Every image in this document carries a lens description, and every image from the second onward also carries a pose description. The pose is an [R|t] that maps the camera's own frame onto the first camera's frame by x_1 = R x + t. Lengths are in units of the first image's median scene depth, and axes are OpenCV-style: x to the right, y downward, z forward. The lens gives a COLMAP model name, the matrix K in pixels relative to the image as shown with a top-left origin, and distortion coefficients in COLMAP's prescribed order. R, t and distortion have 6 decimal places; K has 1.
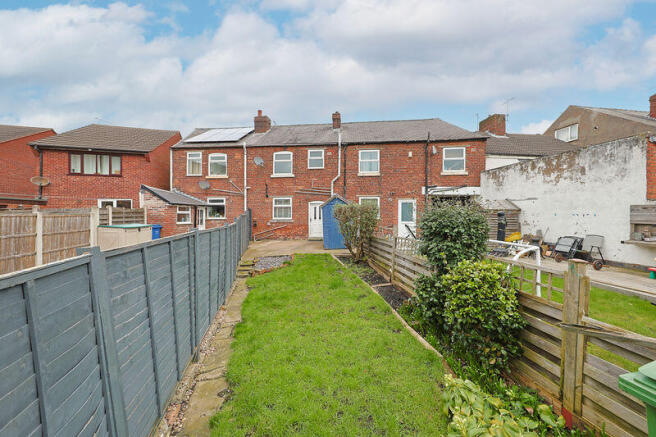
lens RADIAL K [[218.0, 0, 330.2], [0, 218.0, 213.4], [0, 0, 1]] dist [0.040317, -0.010890]
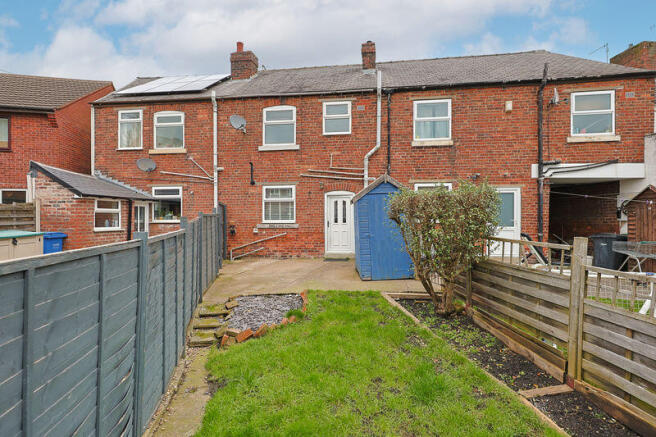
lens RADIAL K [[271.9, 0, 328.0], [0, 271.9, 218.5], [0, 0, 1]] dist [0.025261, -0.000034]
pose [[0.999962, -0.000146, -0.008712, -0.084031], [0.000233, 0.999949, 0.010055, 0.008475], [0.008710, -0.010056, 0.999912, 0.285211]]
